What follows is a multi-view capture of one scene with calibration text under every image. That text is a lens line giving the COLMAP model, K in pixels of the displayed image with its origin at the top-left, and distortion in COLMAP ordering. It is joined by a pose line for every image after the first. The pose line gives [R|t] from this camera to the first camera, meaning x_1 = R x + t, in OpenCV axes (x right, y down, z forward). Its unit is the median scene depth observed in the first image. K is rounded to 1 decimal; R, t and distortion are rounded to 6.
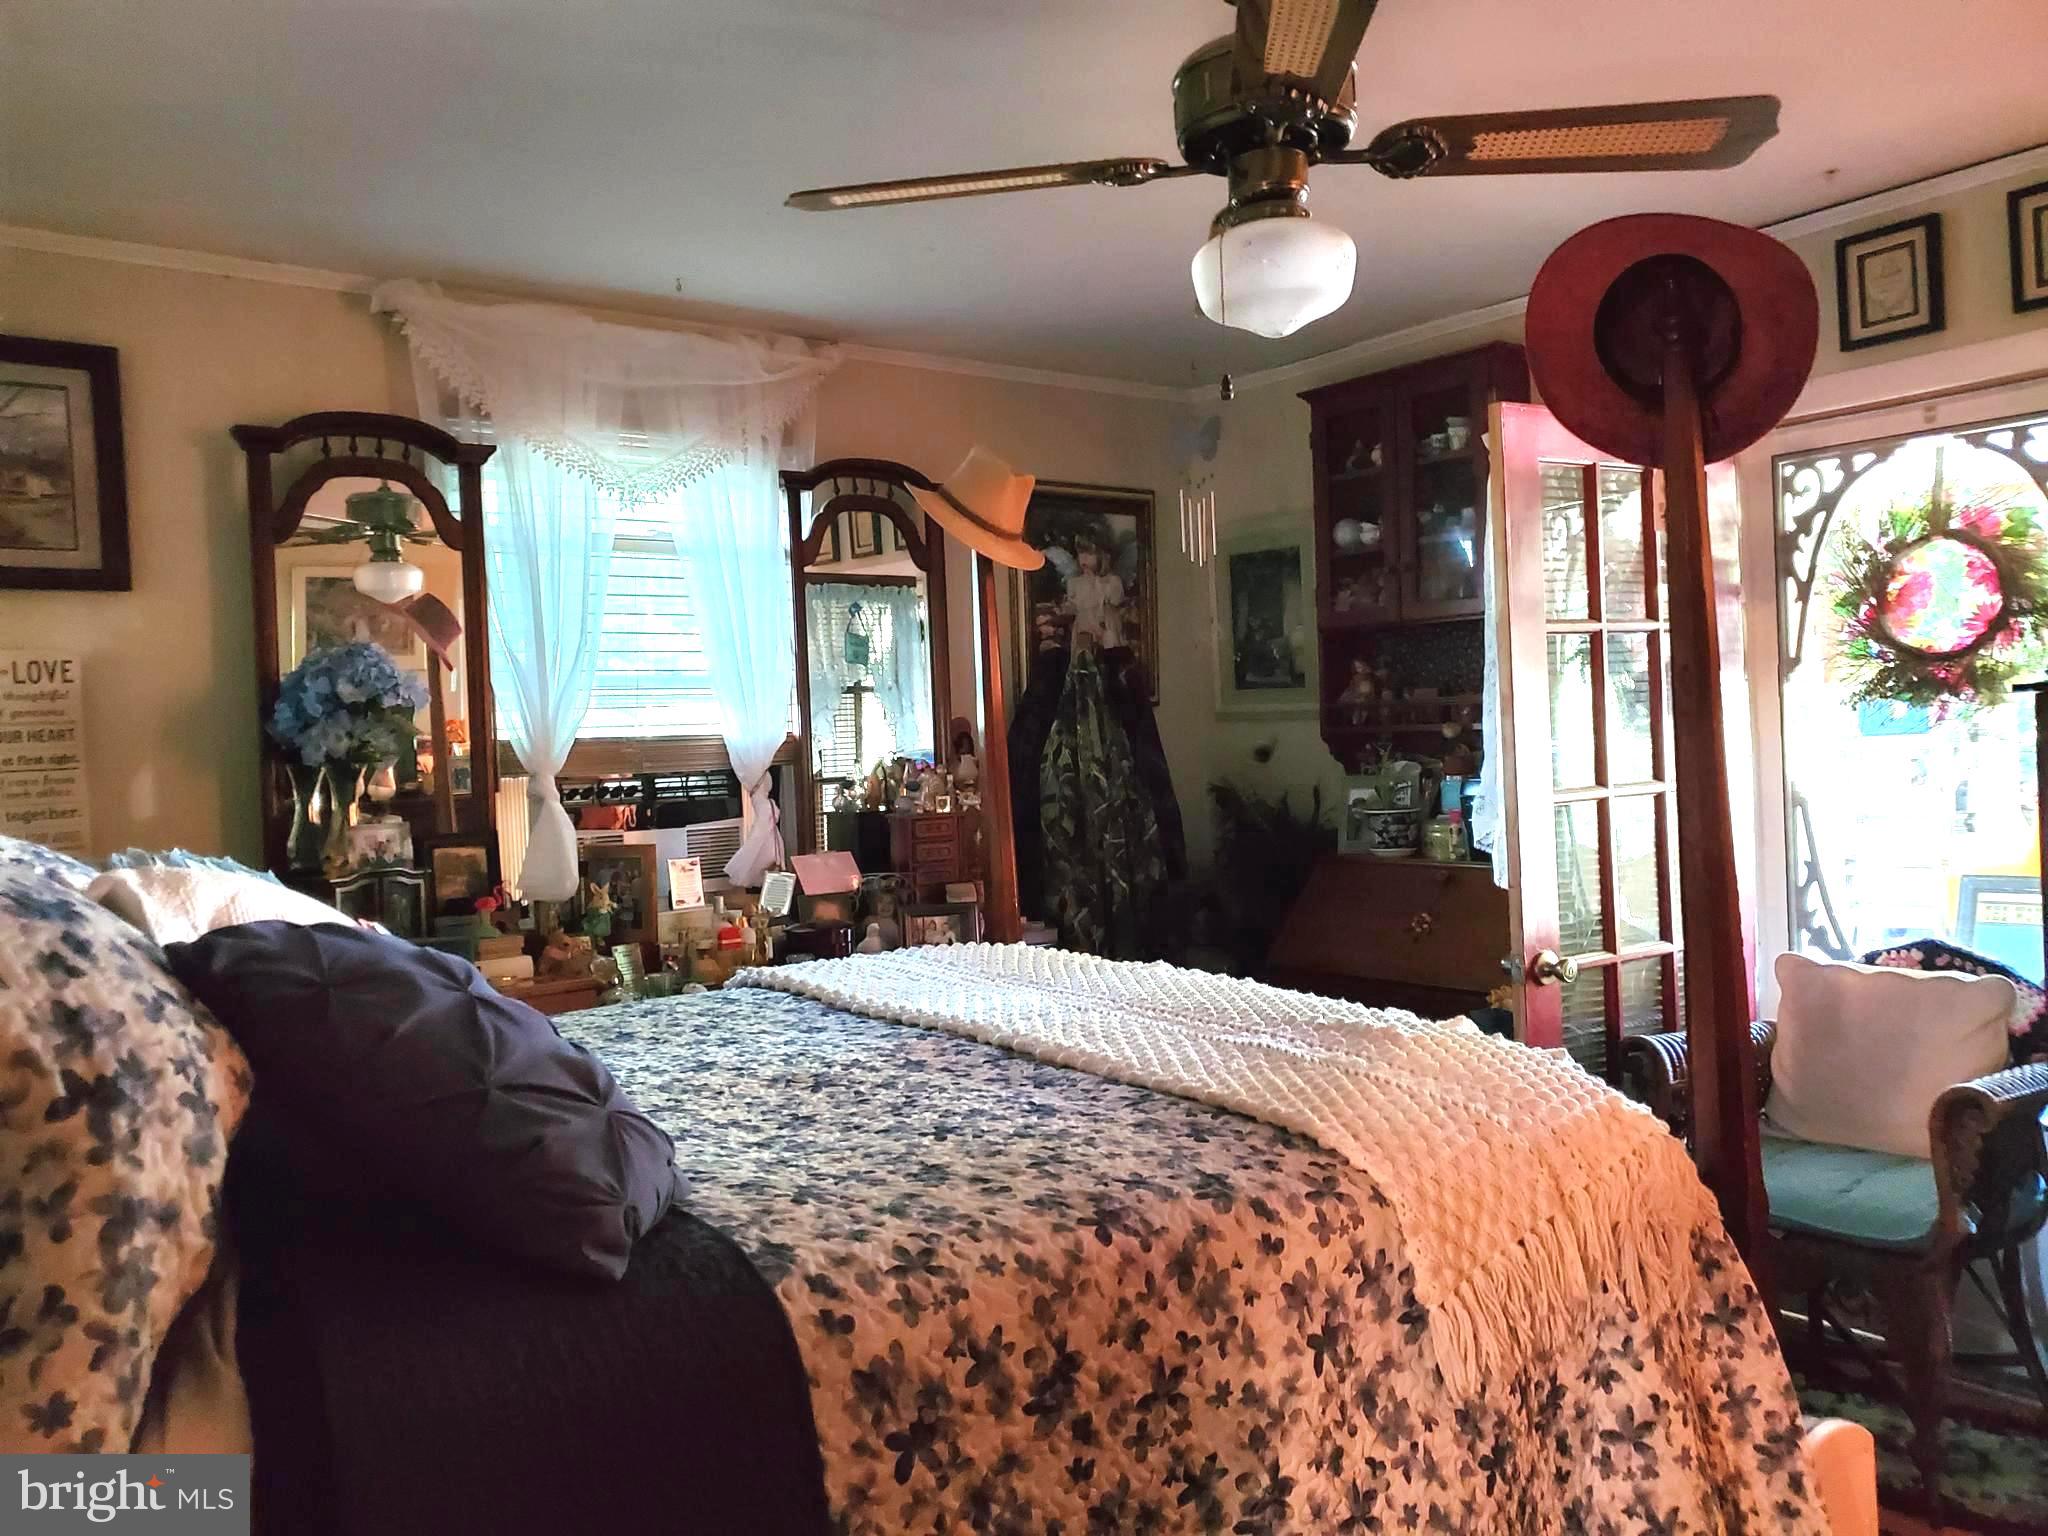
lens RADIAL K [[1574.3, 0, 1037.0], [0, 1574.3, 753.1], [0, 0, 1]] dist [0.012725, -0.032653]
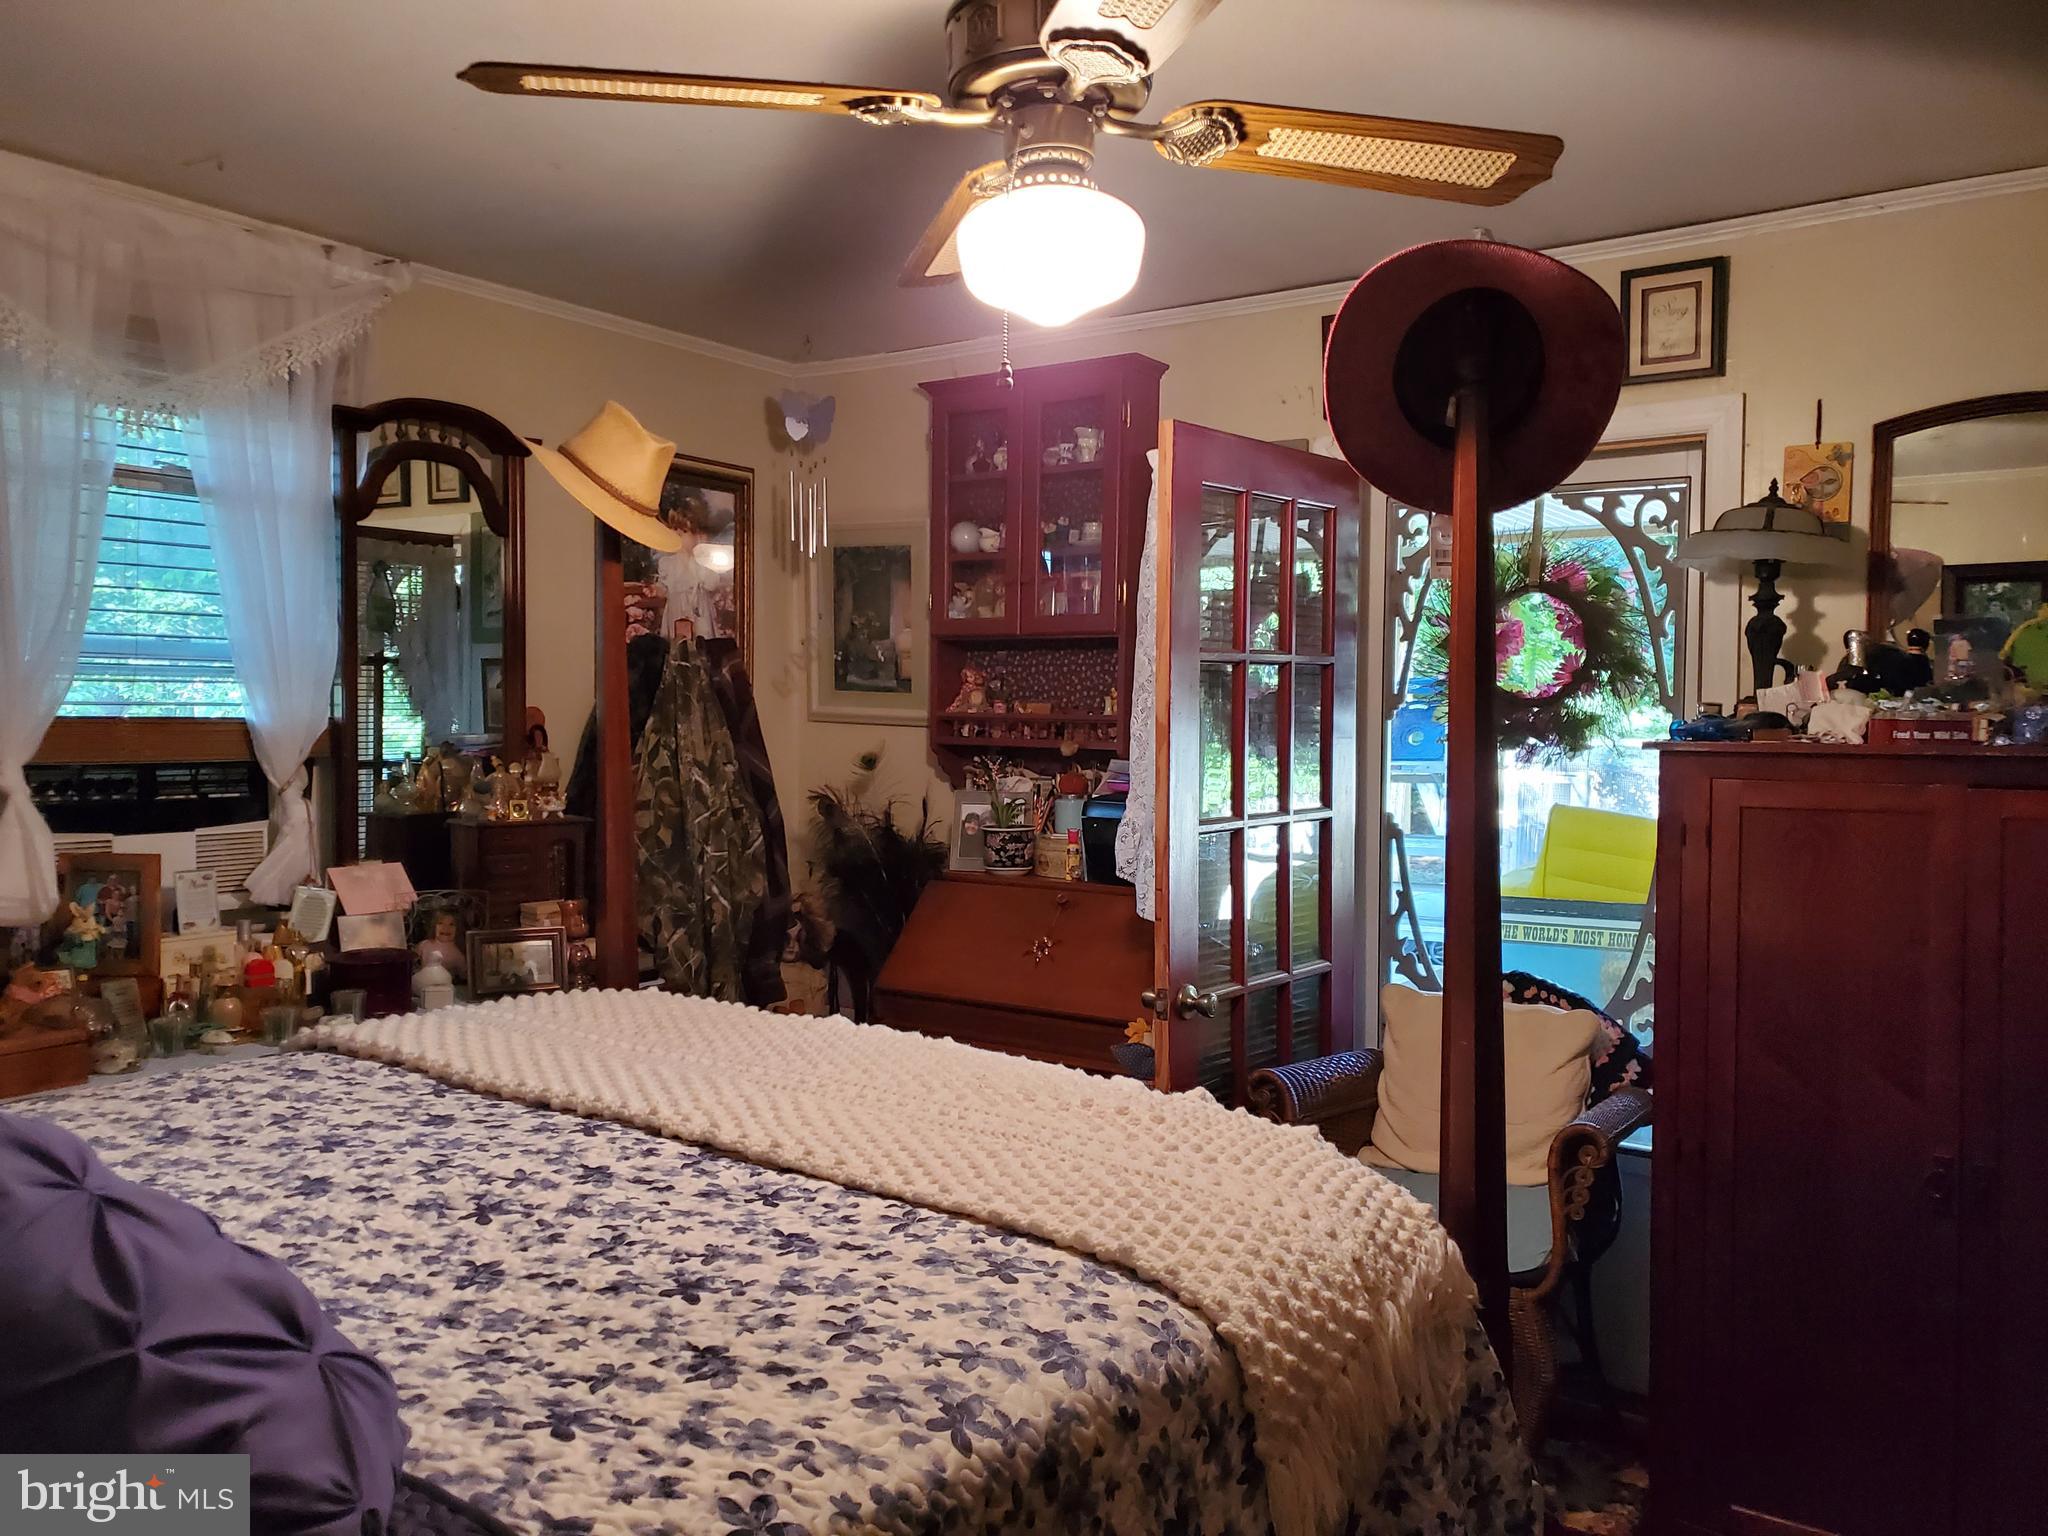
lens RADIAL K [[1574.3, 0, 1024.3], [0, 1574.3, 765.5], [0, 0, 1]] dist [0.012725, -0.032653]
pose [[0.949595, 0.038617, 0.311091, -0.081579], [-0.045305, 0.998871, 0.014298, -0.020400], [-0.310187, -0.027672, 0.950273, 0.107013]]
